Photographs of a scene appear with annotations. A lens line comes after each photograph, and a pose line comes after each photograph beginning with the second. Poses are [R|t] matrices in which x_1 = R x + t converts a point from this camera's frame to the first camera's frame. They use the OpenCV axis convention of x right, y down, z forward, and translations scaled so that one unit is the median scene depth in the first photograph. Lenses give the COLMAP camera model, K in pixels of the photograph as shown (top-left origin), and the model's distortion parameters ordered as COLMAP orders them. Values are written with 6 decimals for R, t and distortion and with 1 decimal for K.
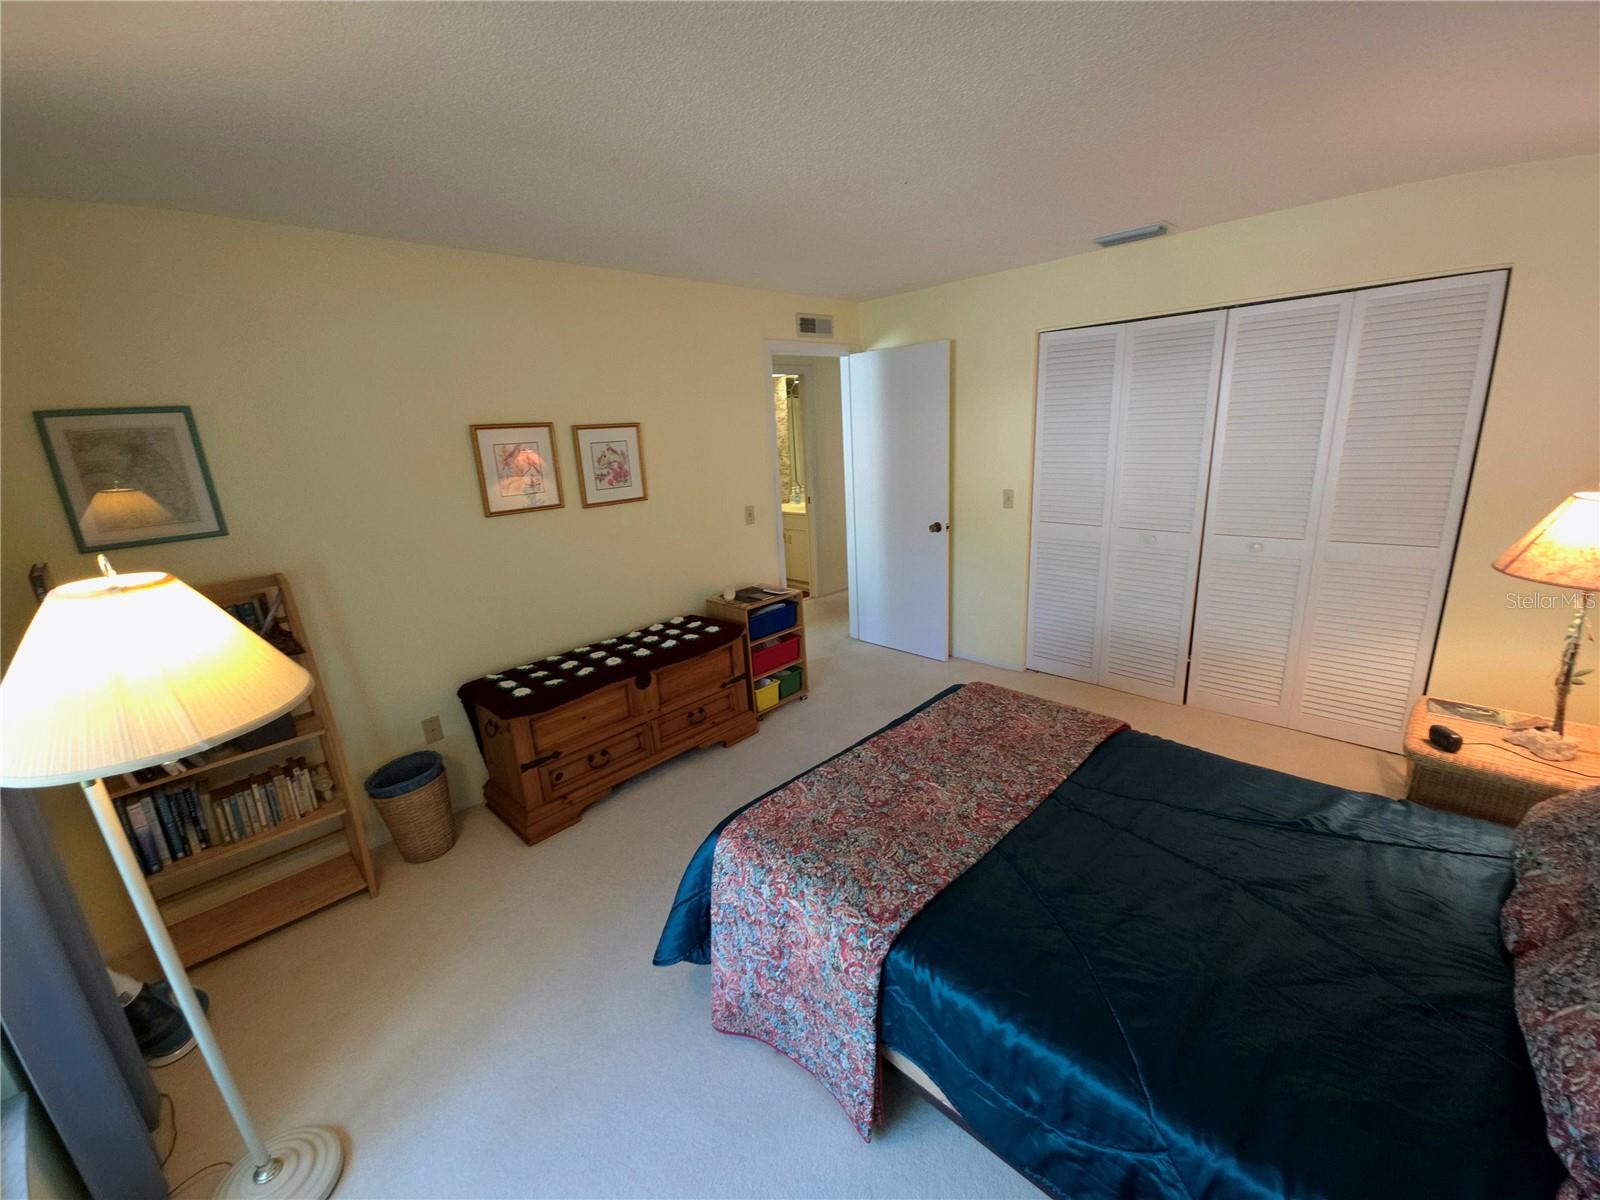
lens RADIAL K [[648.6, 0, 799.2], [0, 648.6, 590.2], [0, 0, 1]] dist [0.011637, -0.007427]
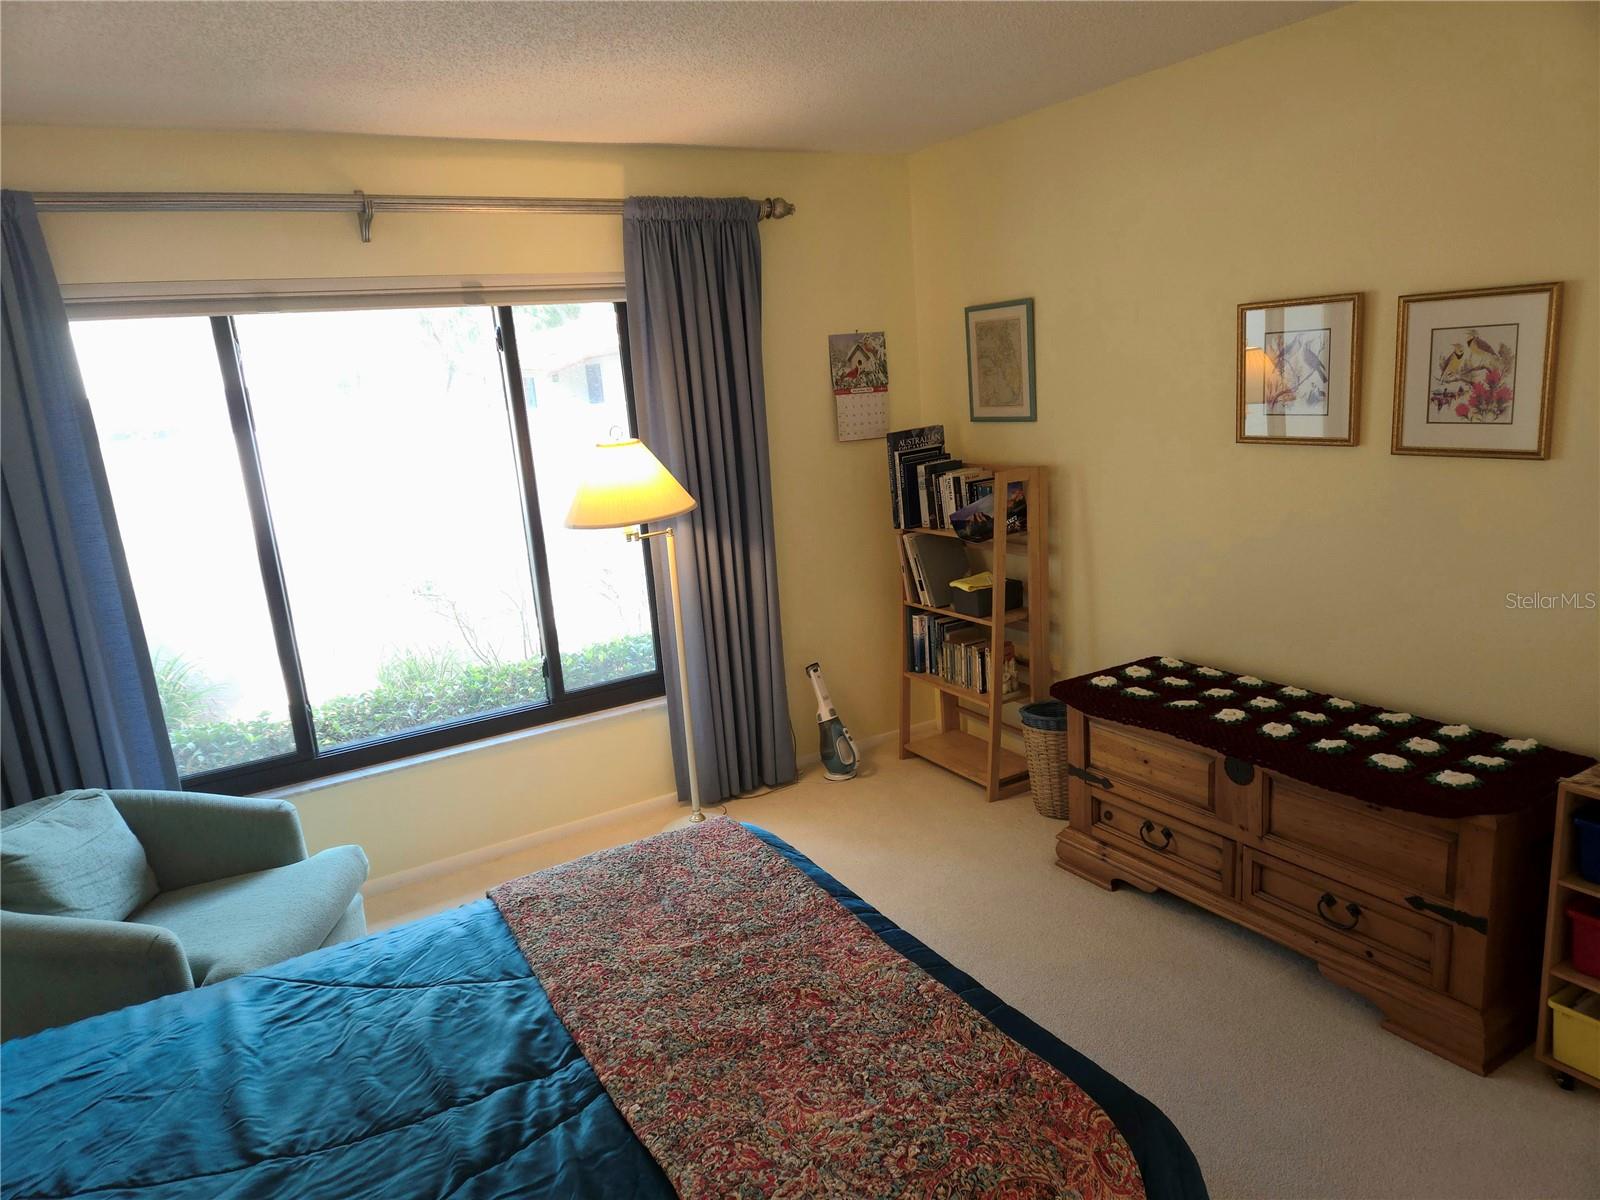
lens RADIAL K [[1062.9, 0, 809.7], [0, 1062.9, 599.7], [0, 0, 1]] dist [0.078185, -0.066970]
pose [[-0.239471, 0.281801, -0.929108, 0.637887], [-0.157955, 0.932895, 0.323662, -0.227435], [0.957969, 0.224264, -0.178890, 0.737364]]
